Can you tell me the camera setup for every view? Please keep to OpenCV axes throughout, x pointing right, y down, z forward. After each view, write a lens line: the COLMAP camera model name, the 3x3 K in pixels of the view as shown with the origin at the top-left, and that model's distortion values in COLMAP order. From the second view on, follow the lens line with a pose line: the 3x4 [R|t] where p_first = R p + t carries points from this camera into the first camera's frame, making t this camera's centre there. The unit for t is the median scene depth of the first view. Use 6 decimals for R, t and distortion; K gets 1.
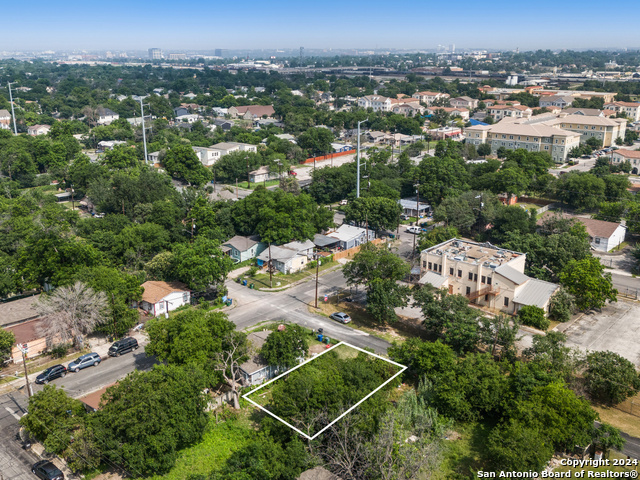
lens RADIAL K [[602.3, 0, 319.3], [0, 602.3, 243.1], [0, 0, 1]] dist [0.008578, -0.004621]
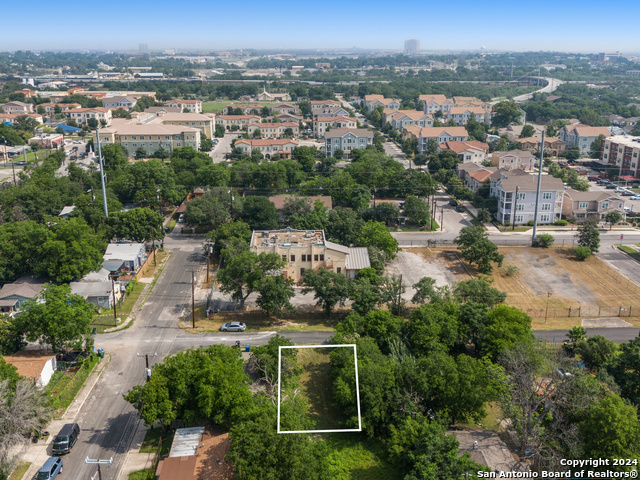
lens RADIAL K [[602.3, 0, 319.3], [0, 602.3, 243.1], [0, 0, 1]] dist [0.008578, -0.004621]
pose [[0.698457, -0.205617, 0.685477, -0.475717], [0.207239, 0.974909, 0.081272, -0.054893], [-0.684989, 0.085293, 0.723544, 0.182146]]
